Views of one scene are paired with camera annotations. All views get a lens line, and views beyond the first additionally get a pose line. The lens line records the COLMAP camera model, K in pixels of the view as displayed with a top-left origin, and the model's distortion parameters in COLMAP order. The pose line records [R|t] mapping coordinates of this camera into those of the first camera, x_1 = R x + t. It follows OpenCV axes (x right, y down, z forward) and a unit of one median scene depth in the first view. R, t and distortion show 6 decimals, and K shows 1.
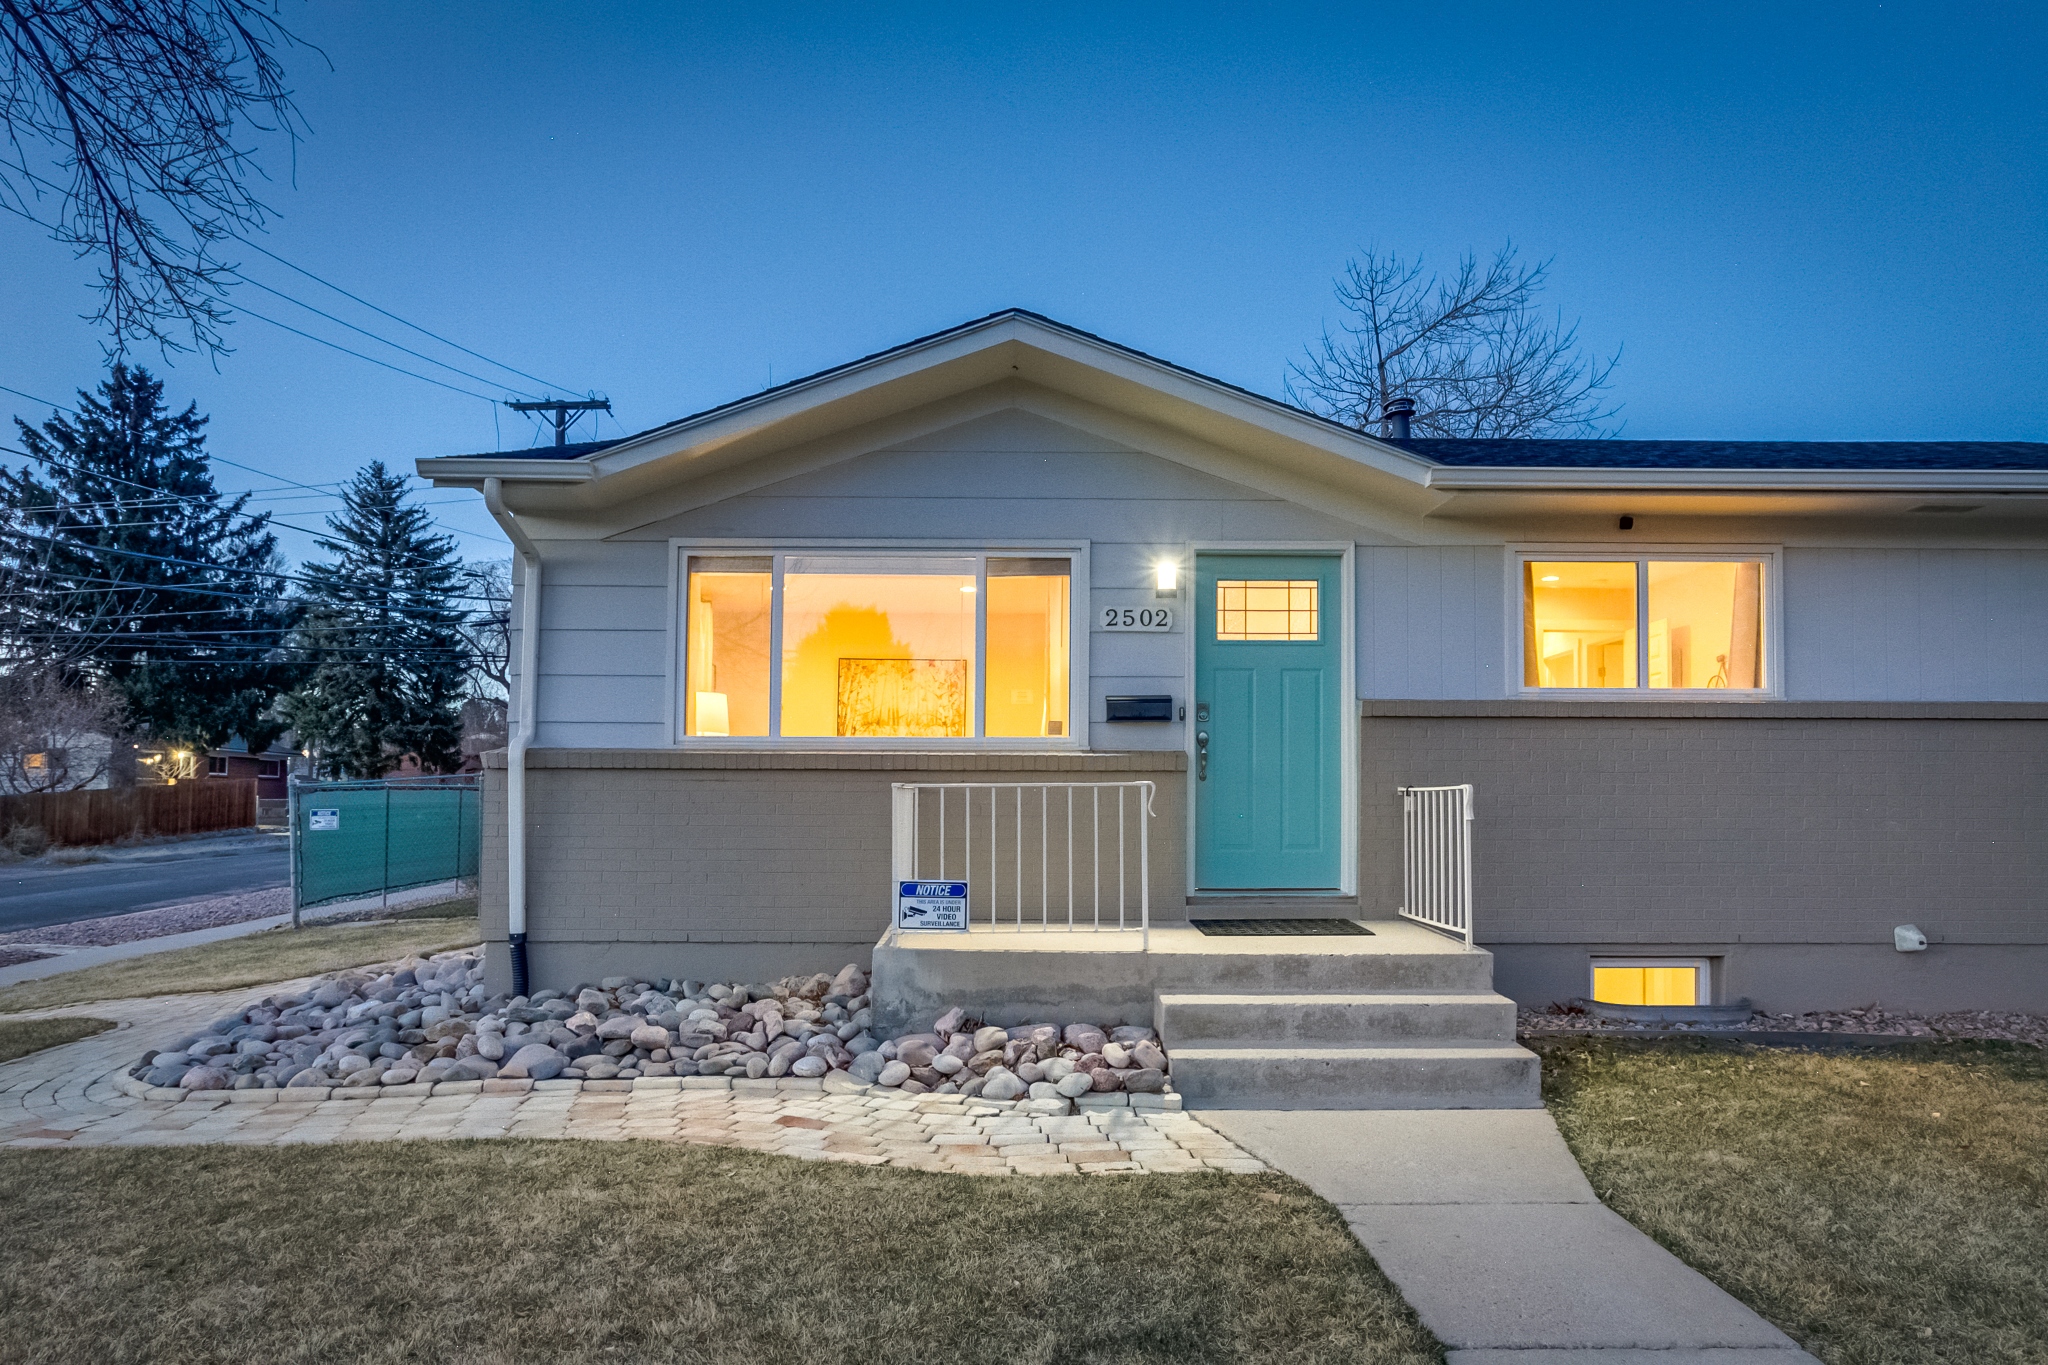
lens RADIAL K [[1262.1, 0, 1026.8], [0, 1262.1, 717.4], [0, 0, 1]] dist [-0.025749, 0.005925]
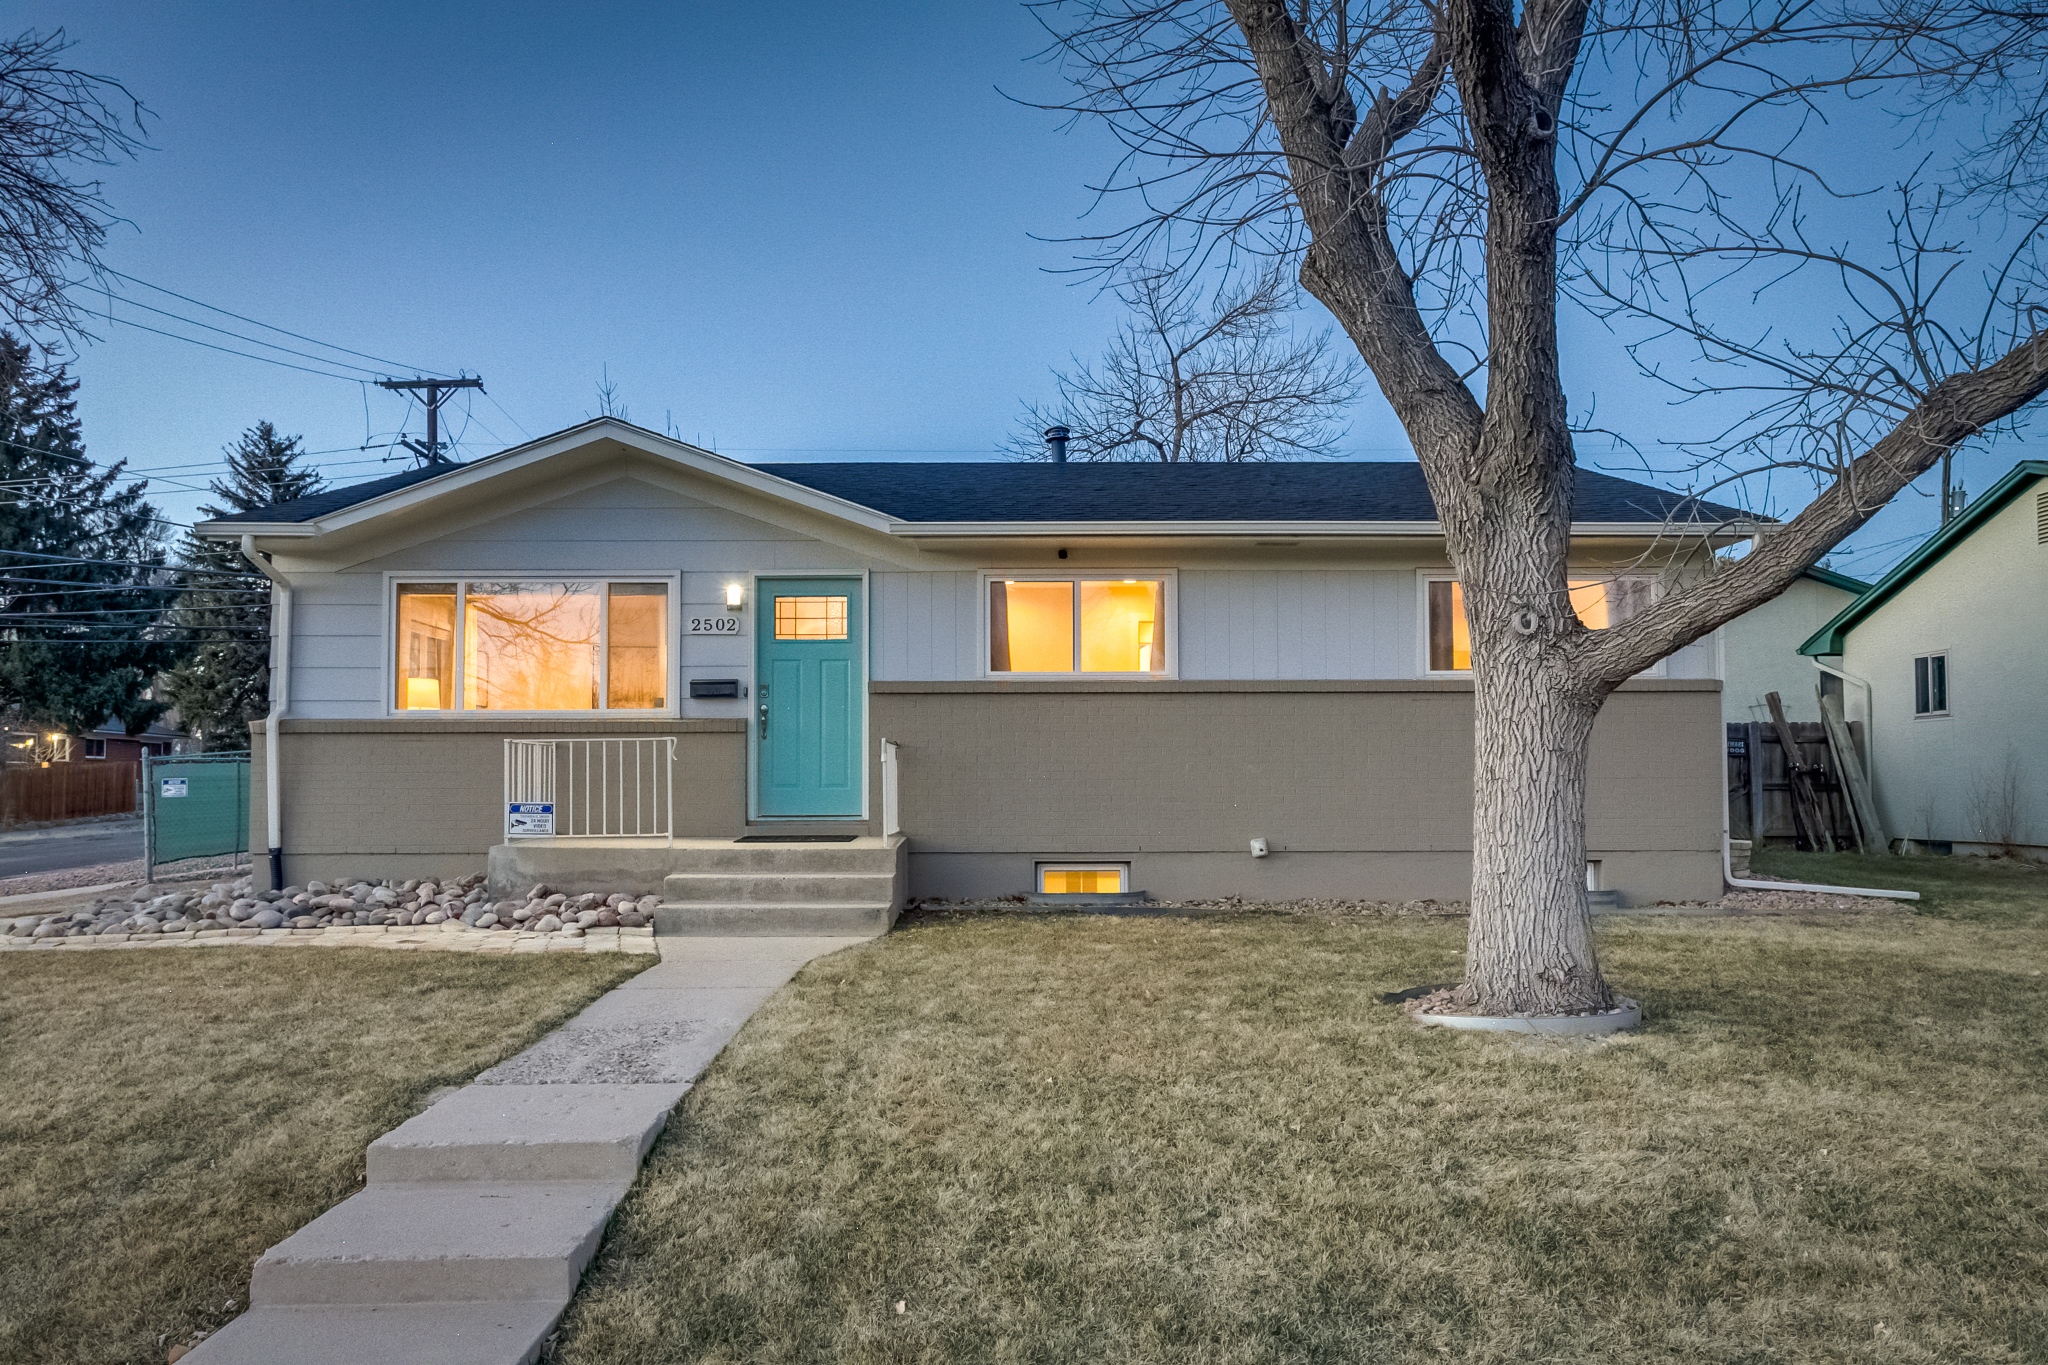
lens RADIAL K [[1436.1, 0, 1025.1], [0, 1436.1, 698.1], [0, 0, 1]] dist [0.002895, -0.001328]
pose [[0.999973, -0.006287, -0.003816, 0.437516], [0.006305, 0.999969, 0.004772, -0.001762], [0.003786, -0.004796, 0.999981, -0.607535]]
